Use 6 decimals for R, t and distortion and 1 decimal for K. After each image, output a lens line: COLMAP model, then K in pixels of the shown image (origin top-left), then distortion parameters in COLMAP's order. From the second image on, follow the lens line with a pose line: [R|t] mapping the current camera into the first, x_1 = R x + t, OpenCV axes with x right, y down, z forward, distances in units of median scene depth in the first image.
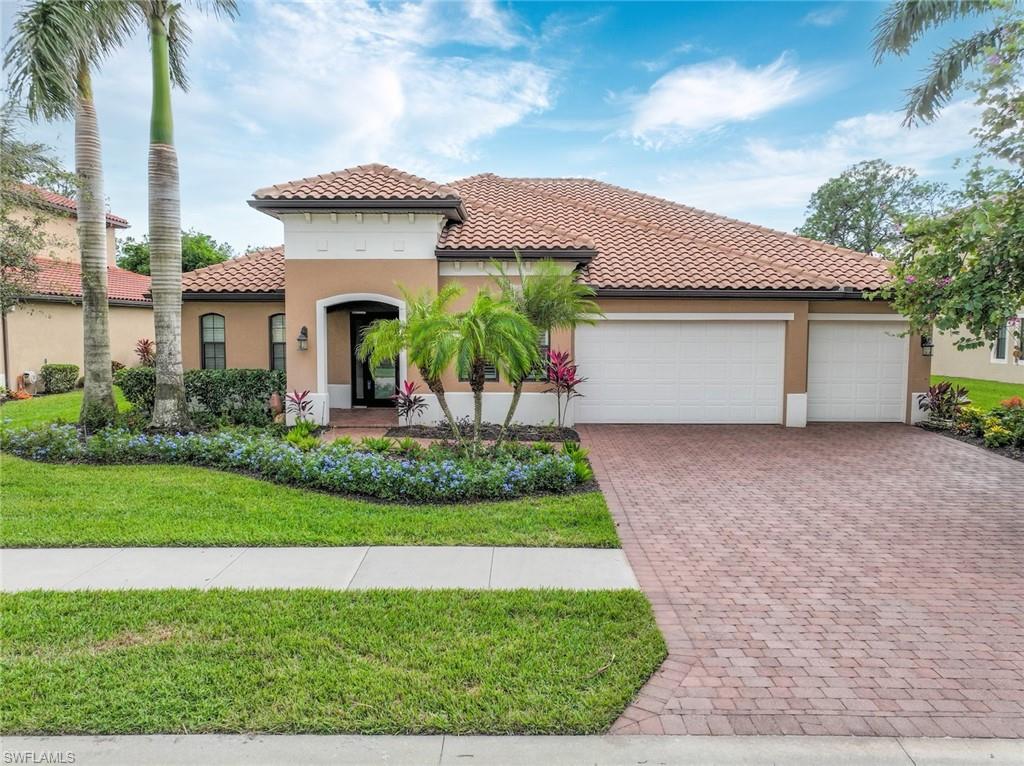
lens RADIAL K [[720.2, 0, 511.6], [0, 720.2, 383.5], [0, 0, 1]] dist [0.002800, 0.008984]
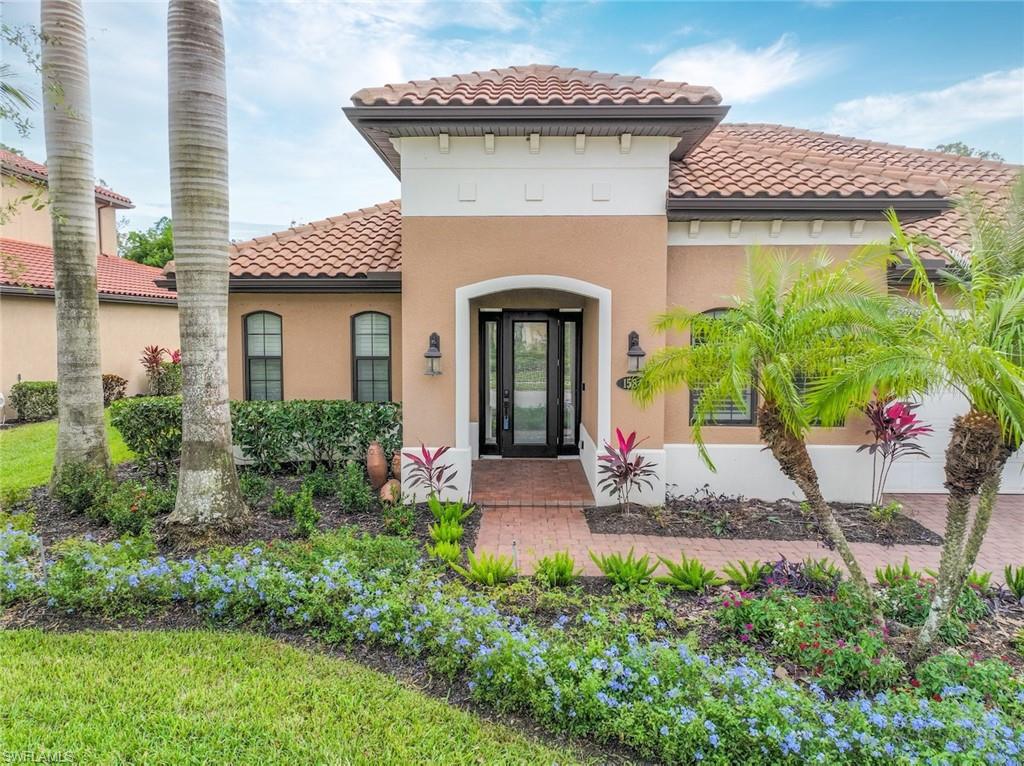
lens RADIAL K [[720.2, 0, 512.5], [0, 720.2, 382.4], [0, 0, 1]] dist [0.002800, 0.008984]
pose [[0.999995, -0.000707, -0.003127, -0.216609], [0.000702, 0.999998, -0.001618, -0.037177], [0.003128, 0.001616, 0.999994, 0.409488]]
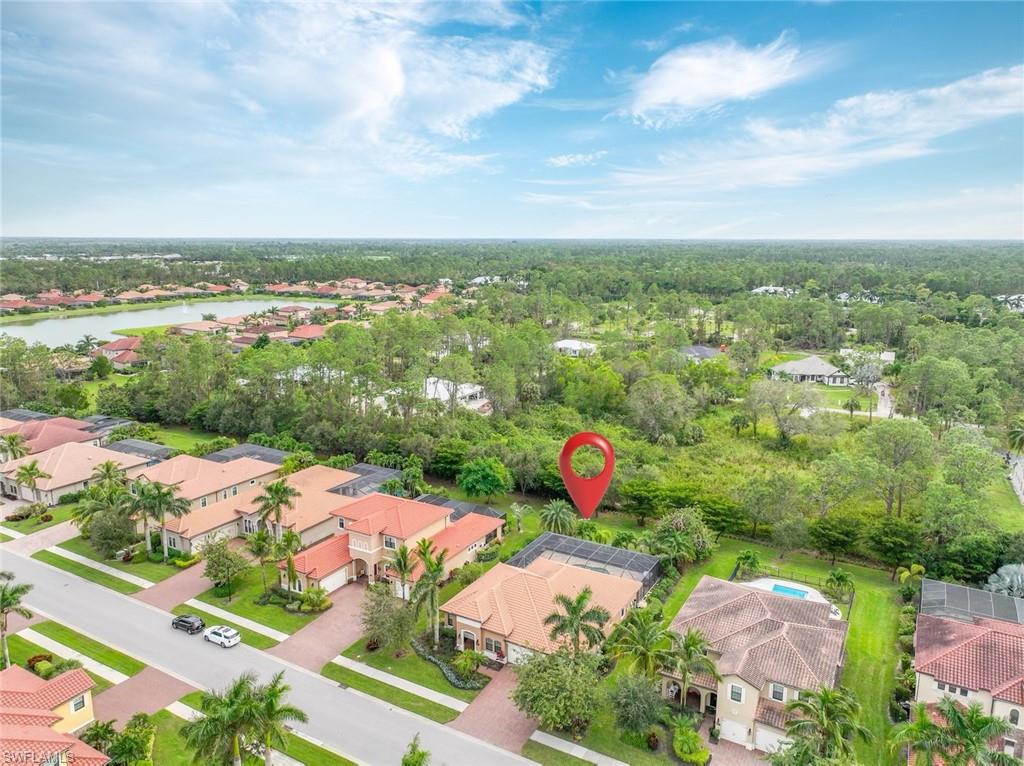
lens RADIAL K [[720.2, 0, 513.3], [0, 720.2, 380.5], [0, 0, 1]] dist [0.002800, 0.008984]
pose [[0.874257, 0.096280, -0.475819, 2.342399], [-0.037398, 0.990580, 0.131727, -2.571871], [0.484020, -0.097369, 0.869623, -3.168638]]
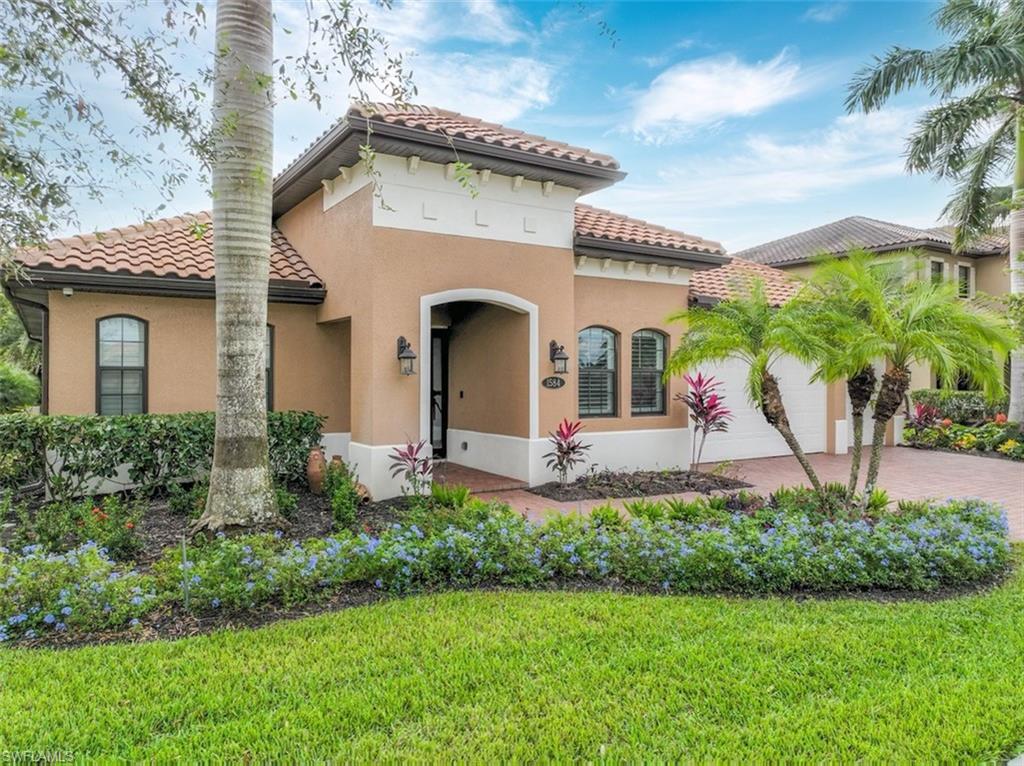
lens RADIAL K [[720.2, 0, 512.6], [0, 720.2, 381.6], [0, 0, 1]] dist [0.002800, 0.008984]
pose [[0.836349, -0.003869, 0.548183, -0.530946], [0.042847, 0.997377, -0.058331, -0.000466], [-0.546520, 0.072273, 0.834322, 0.422080]]
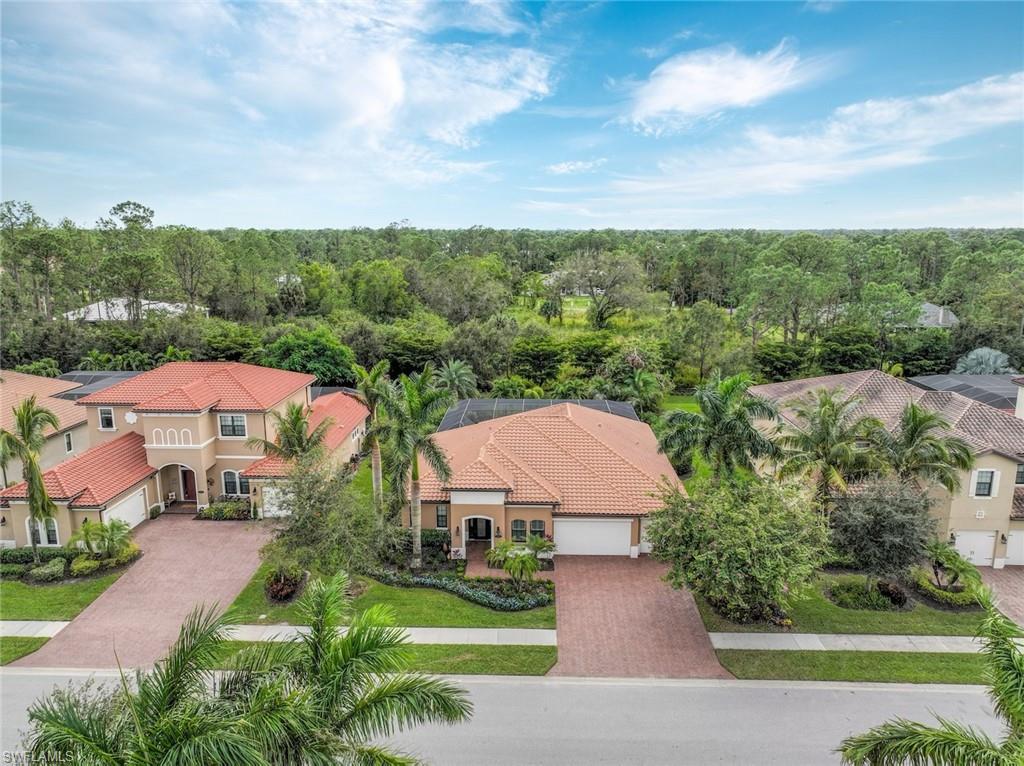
lens RADIAL K [[720.2, 0, 512.5], [0, 720.2, 385.1], [0, 0, 1]] dist [0.002800, 0.008984]
pose [[0.999705, 0.001708, -0.024209, -0.003888], [0.001611, 0.990648, 0.136436, -0.987629], [0.024215, -0.136435, 0.990353, -1.679663]]
